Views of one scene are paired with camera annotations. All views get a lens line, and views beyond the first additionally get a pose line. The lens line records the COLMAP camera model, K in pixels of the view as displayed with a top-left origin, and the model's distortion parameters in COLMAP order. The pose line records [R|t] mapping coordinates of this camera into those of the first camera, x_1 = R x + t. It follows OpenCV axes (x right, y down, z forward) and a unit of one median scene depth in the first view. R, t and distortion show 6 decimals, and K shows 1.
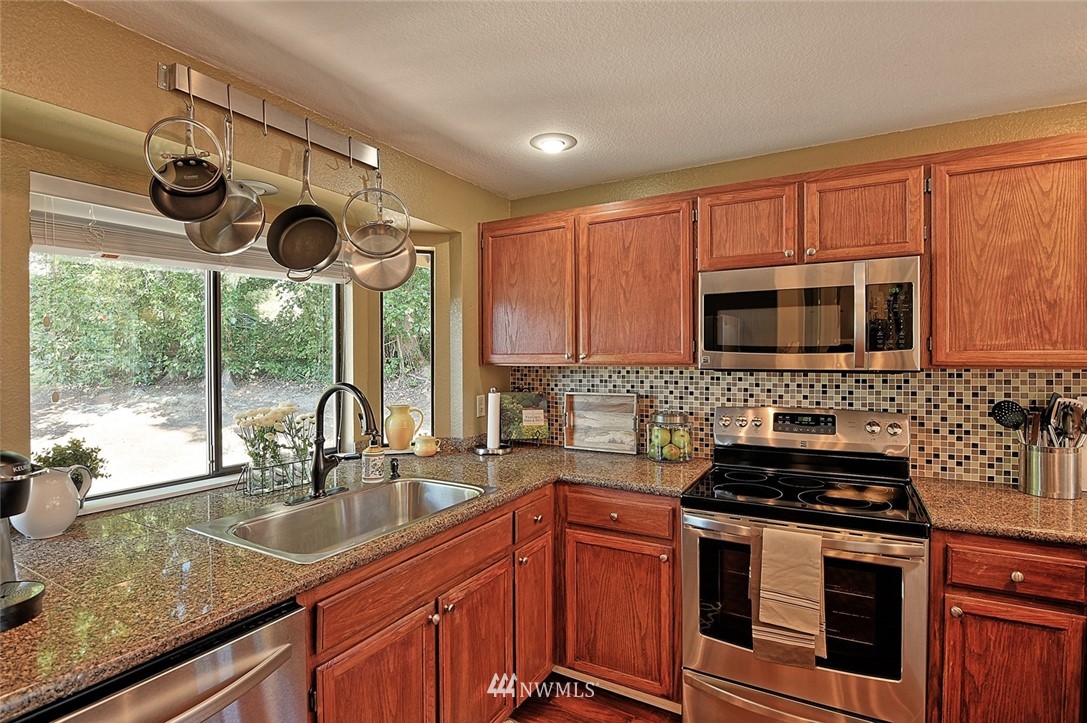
lens RADIAL K [[528.3, 0, 542.8], [0, 528.3, 360.2], [0, 0, 1]] dist [-0.012407, -0.007275]
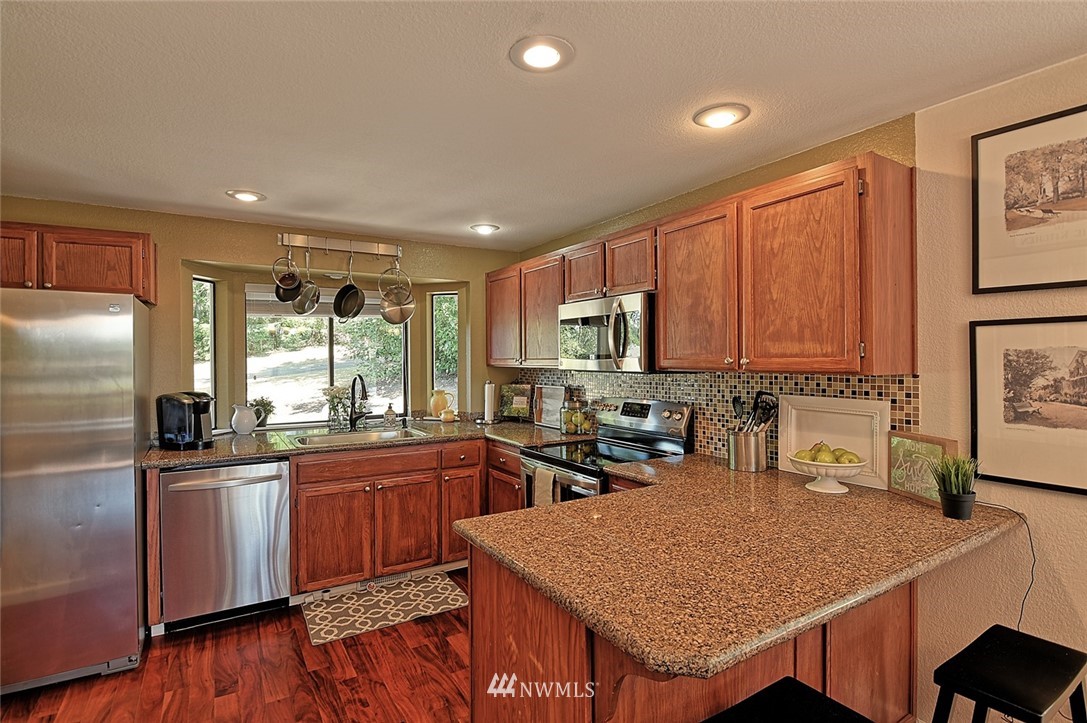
lens RADIAL K [[528.3, 0, 546.2], [0, 528.3, 361.3], [0, 0, 1]] dist [-0.012407, -0.007275]
pose [[0.878591, 0.003594, -0.477561, 1.026852], [-0.004162, 0.999991, -0.000133, -0.006956], [0.477556, 0.002104, 0.878599, -0.350565]]
